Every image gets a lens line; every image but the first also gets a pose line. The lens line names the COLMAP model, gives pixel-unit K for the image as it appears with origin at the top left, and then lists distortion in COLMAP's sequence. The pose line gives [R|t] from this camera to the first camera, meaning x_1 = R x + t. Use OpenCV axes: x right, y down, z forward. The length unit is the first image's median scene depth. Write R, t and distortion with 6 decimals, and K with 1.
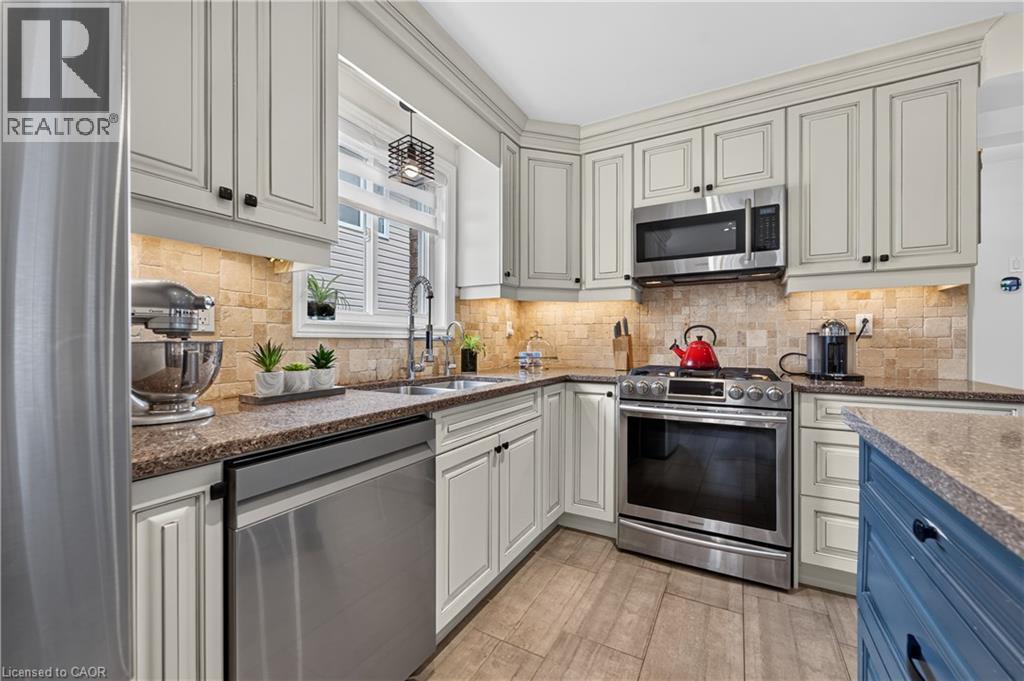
lens RADIAL K [[416.0, 0, 507.8], [0, 416.0, 341.3], [0, 0, 1]] dist [0.000035, 0.000255]
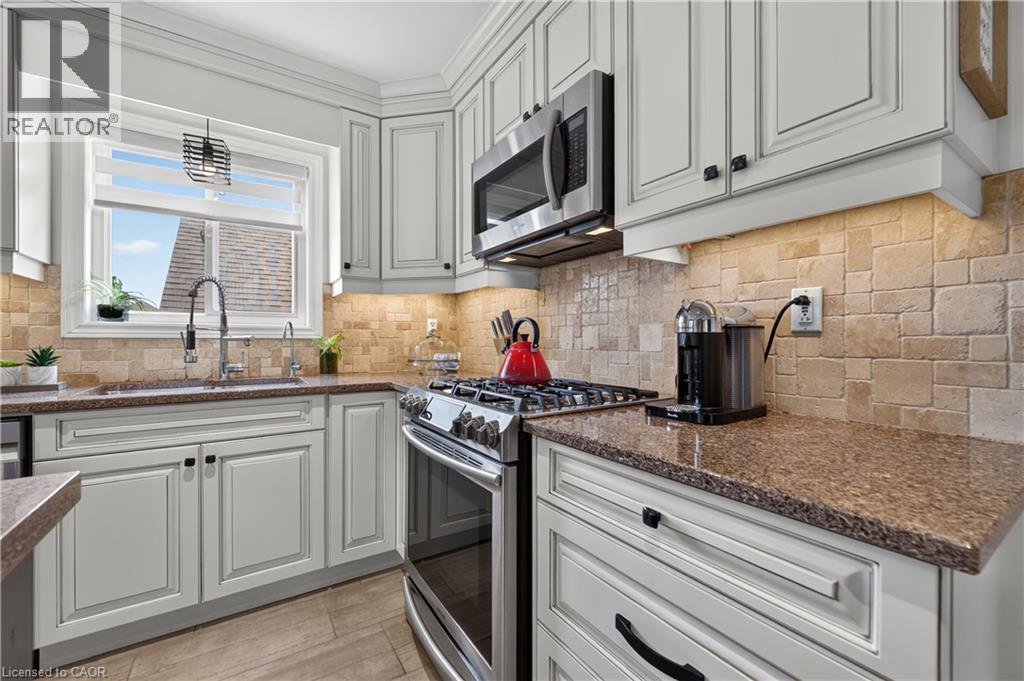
lens RADIAL K [[416.0, 0, 511.7], [0, 416.0, 339.0], [0, 0, 1]] dist [0.000035, 0.000255]
pose [[0.884273, -0.000374, -0.466970, 0.877146], [-0.001613, 0.999991, -0.003856, -0.002597], [0.466967, 0.004163, 0.884265, 0.463452]]
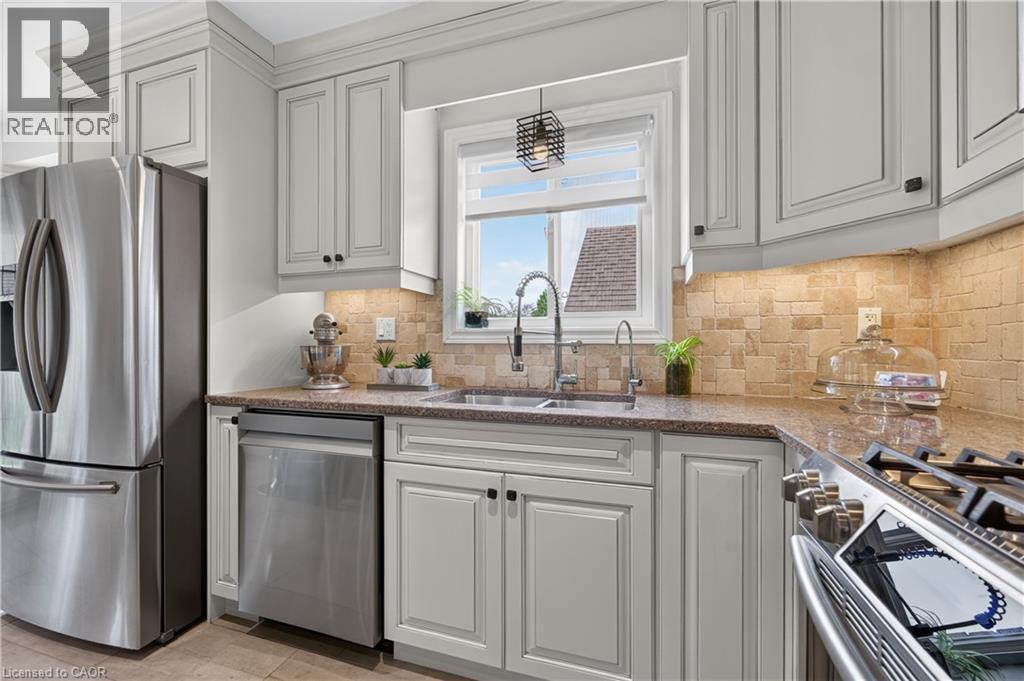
lens RADIAL K [[416.0, 0, 511.3], [0, 416.0, 344.5], [0, 0, 1]] dist [0.000035, 0.000255]
pose [[0.192301, -0.003001, -0.981331, 0.617413], [-0.003416, 0.999987, -0.003728, -0.001771], [0.981330, 0.004069, 0.192289, 0.775517]]
